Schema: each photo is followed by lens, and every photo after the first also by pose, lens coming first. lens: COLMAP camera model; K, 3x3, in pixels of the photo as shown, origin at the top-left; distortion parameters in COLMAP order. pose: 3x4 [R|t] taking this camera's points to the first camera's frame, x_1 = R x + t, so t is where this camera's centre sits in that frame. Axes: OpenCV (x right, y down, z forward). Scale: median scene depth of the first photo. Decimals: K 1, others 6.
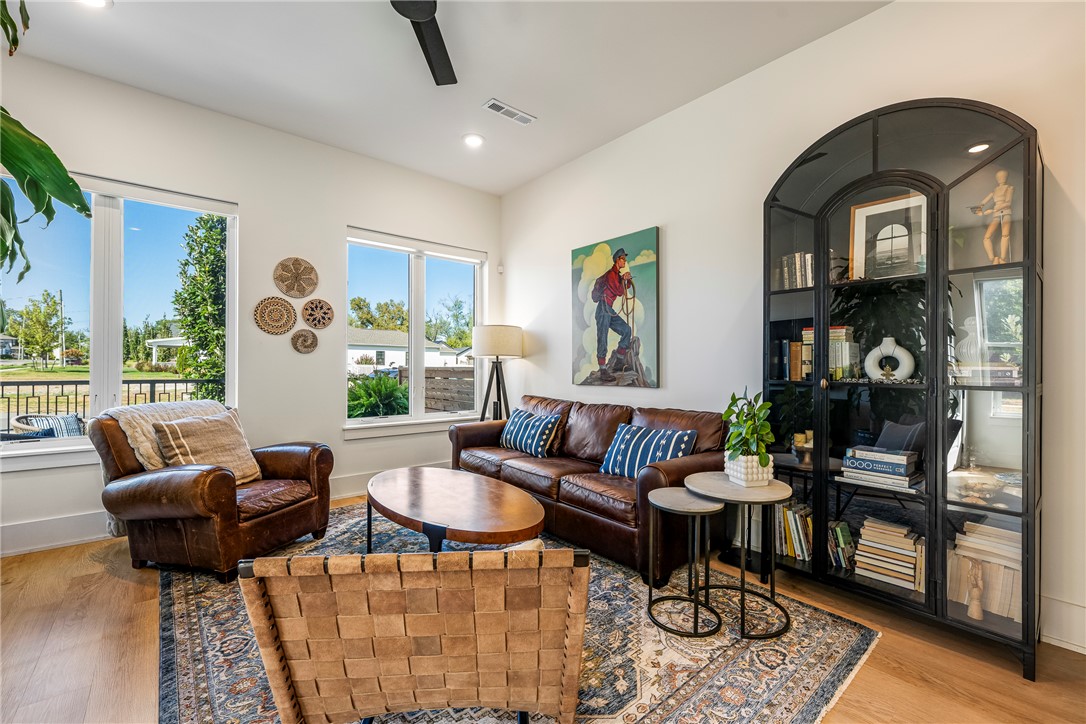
lens RADIAL K [[471.0, 0, 537.2], [0, 471.0, 363.8], [0, 0, 1]] dist [-0.001492, -0.000228]
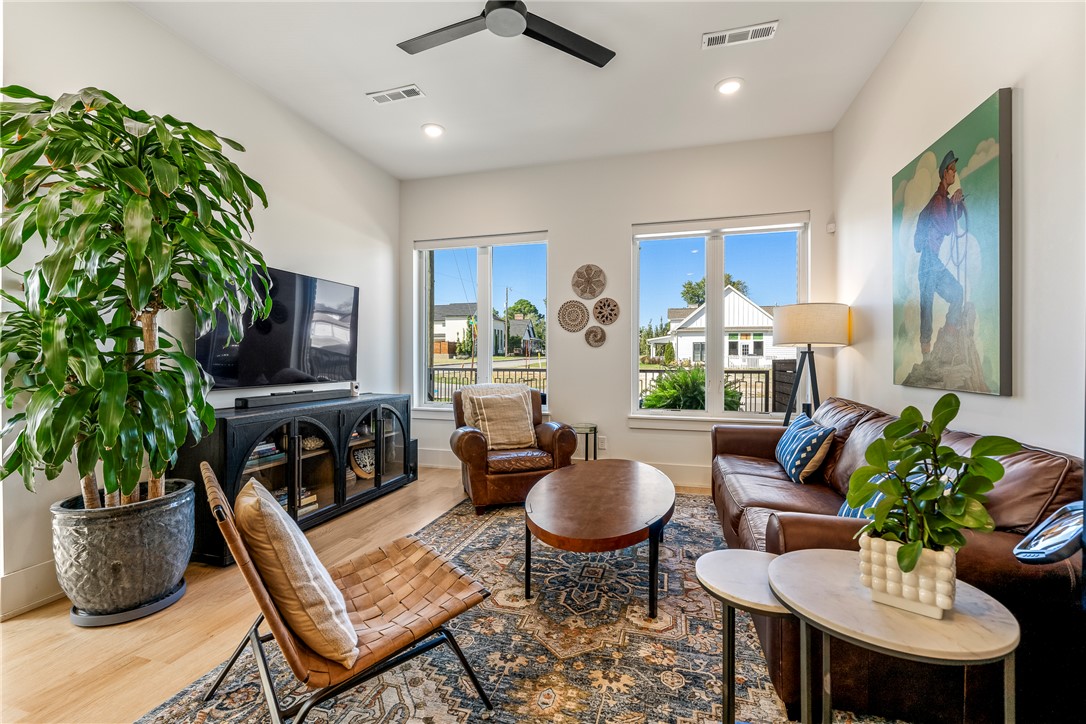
lens RADIAL K [[471.0, 0, 534.7], [0, 471.0, 361.0], [0, 0, 1]] dist [-0.001492, -0.000228]
pose [[0.542397, 0.000519, -0.840122, 0.389424], [0.006111, 0.999971, 0.004563, 0.005790], [0.840100, -0.007609, 0.542378, 0.261020]]
